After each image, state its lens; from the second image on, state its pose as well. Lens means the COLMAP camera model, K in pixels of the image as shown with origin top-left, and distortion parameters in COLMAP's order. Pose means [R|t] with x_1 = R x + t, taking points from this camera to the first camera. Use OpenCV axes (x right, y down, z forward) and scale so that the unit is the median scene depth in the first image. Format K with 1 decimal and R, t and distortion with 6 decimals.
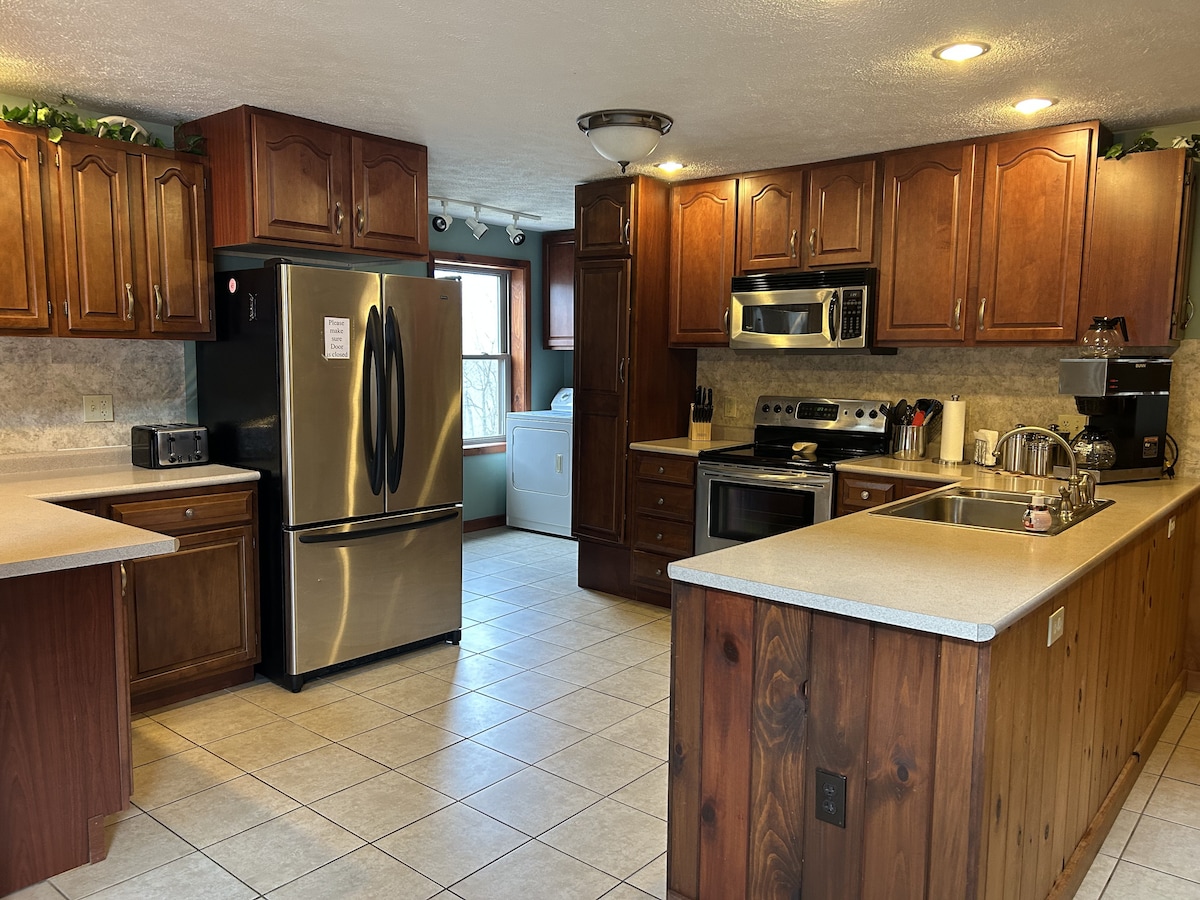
lens RADIAL K [[908.3, 0, 600.0], [0, 908.3, 450.0], [0, 0, 1]] dist [0.041291, -0.041653]
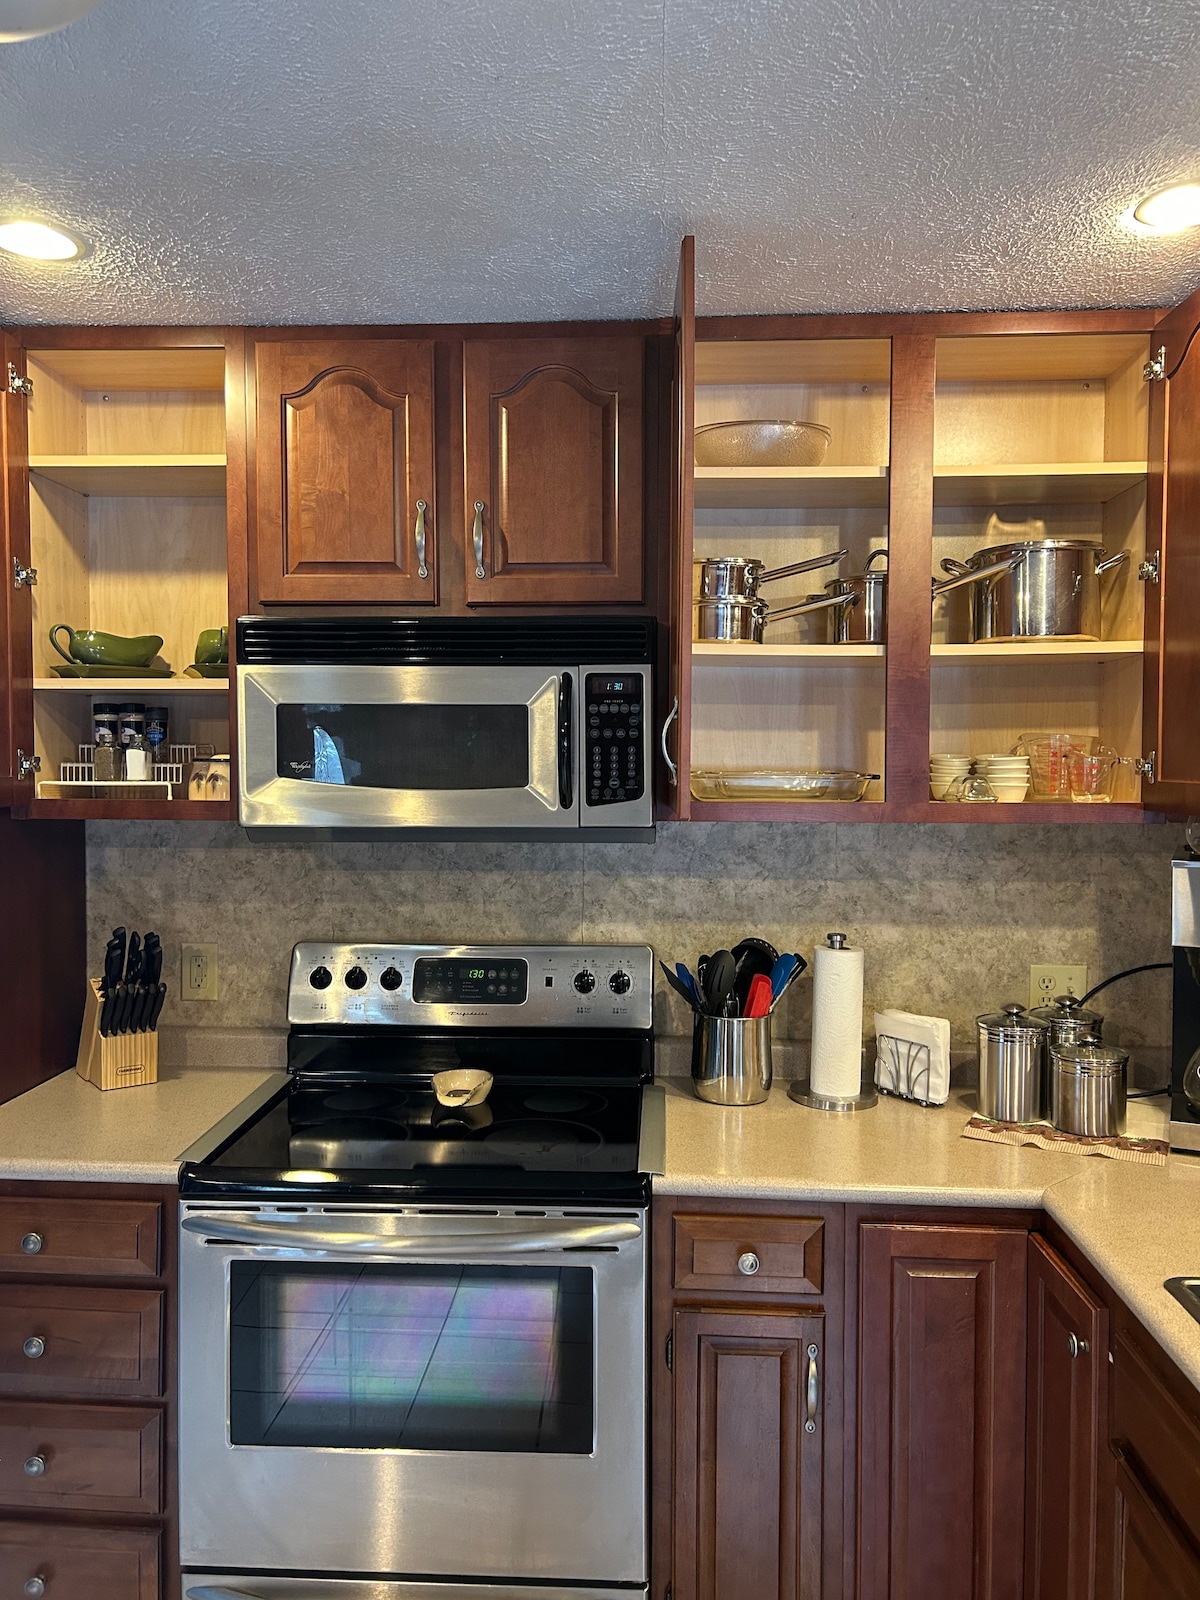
lens RADIAL K [[1211.1, 0, 600.0], [0, 1211.1, 800.0], [0, 0, 1]] dist [0.041291, -0.041653]
pose [[0.792492, -0.030453, 0.609122, -0.027634], [0.065250, 0.997254, -0.035034, -0.101443], [-0.606382, 0.067509, 0.792303, 0.583294]]
